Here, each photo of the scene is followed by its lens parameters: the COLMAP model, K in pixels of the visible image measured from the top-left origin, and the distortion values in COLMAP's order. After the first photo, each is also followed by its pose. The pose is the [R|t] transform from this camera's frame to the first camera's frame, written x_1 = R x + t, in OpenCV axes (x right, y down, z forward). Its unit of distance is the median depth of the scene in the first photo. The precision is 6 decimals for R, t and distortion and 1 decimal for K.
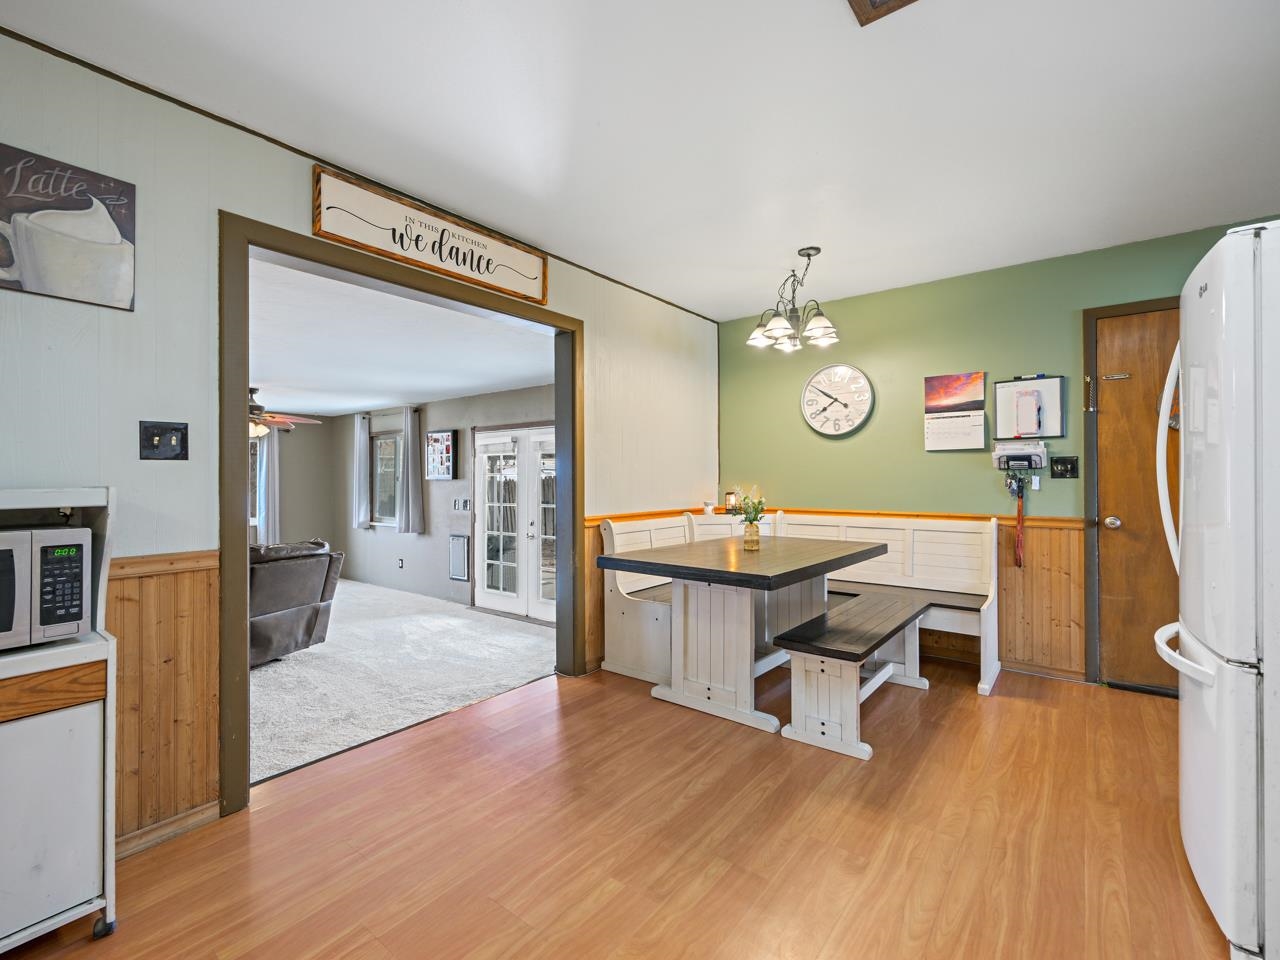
lens RADIAL K [[575.5, 0, 640.0], [0, 575.5, 480.0], [0, 0, 1]] dist [0.001826, 0.000201]
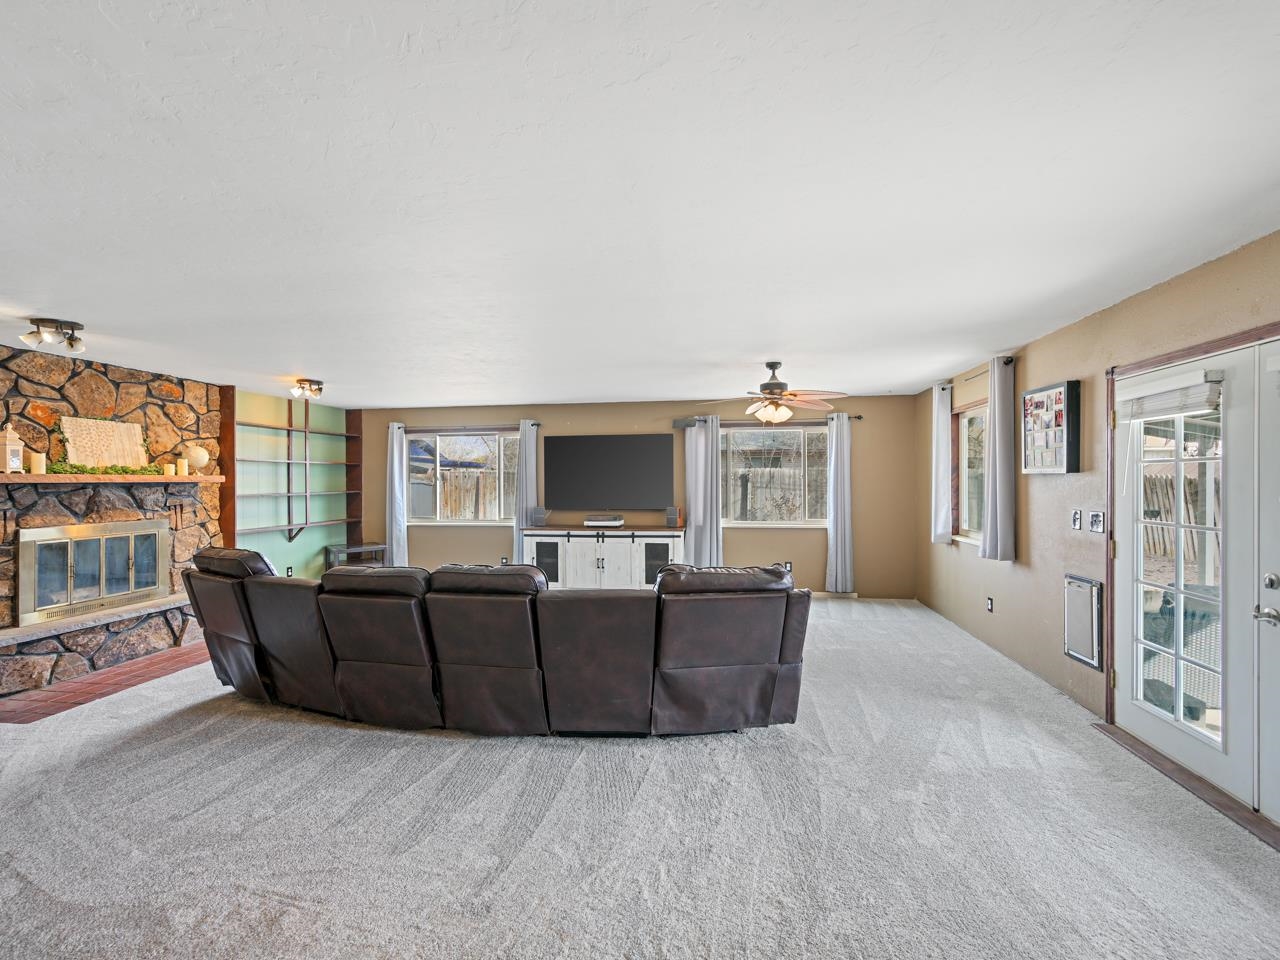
lens RADIAL K [[575.5, 0, 640.0], [0, 575.5, 480.0], [0, 0, 1]] dist [0.001826, 0.000201]
pose [[0.489100, 0.000741, -0.872227, -0.050237], [0.001810, 0.999997, 0.001864, 0.004120], [0.872226, -0.002490, 0.489097, 0.389574]]
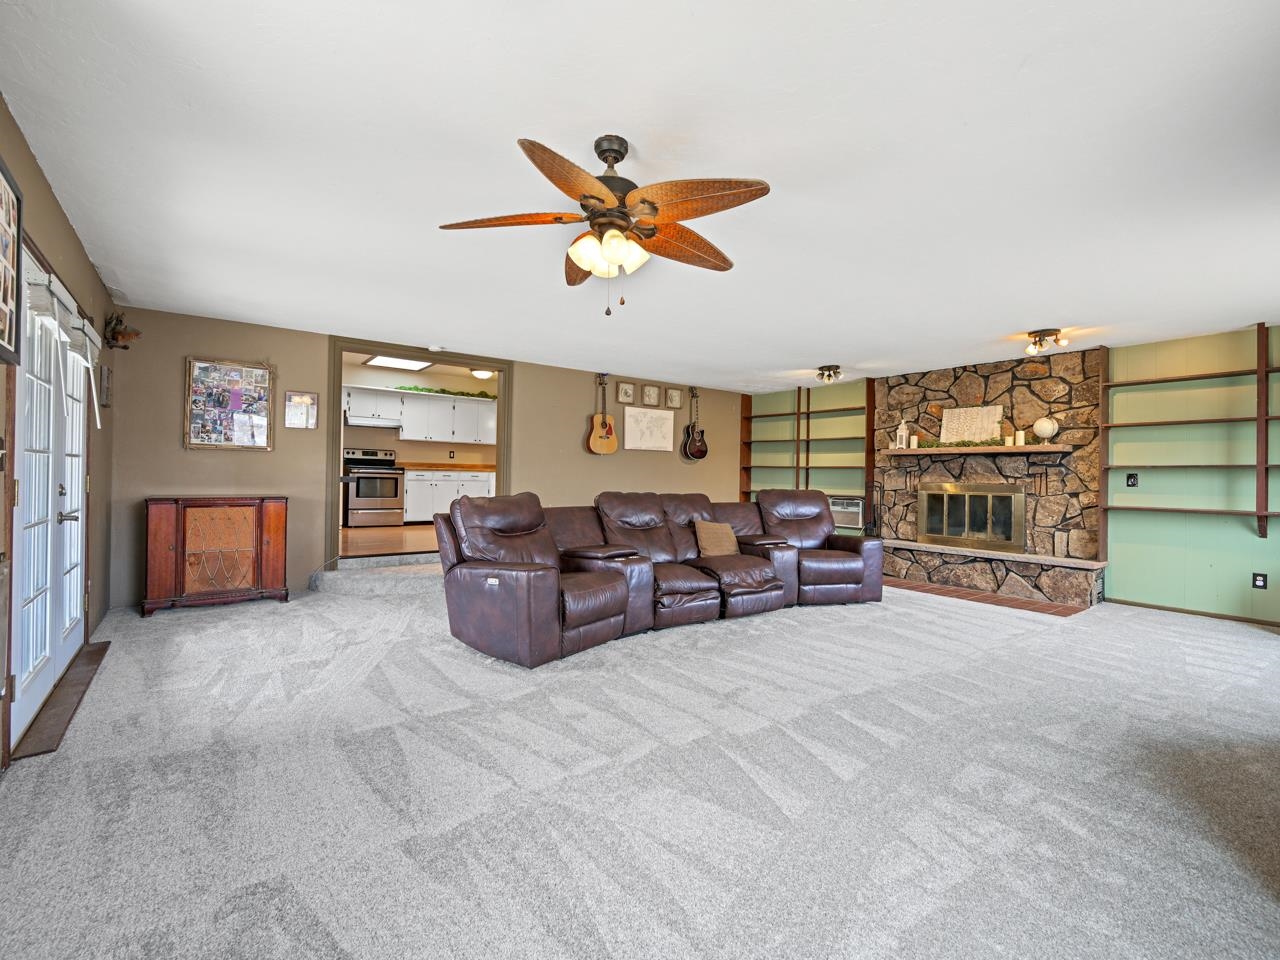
lens RADIAL K [[575.5, 0, 640.0], [0, 575.5, 480.0], [0, 0, 1]] dist [0.001826, 0.000201]
pose [[-0.968509, -0.014009, 0.248585, -0.706005], [-0.012636, 0.999895, 0.007121, 0.051547], [-0.248658, 0.003755, -0.968584, 1.228733]]
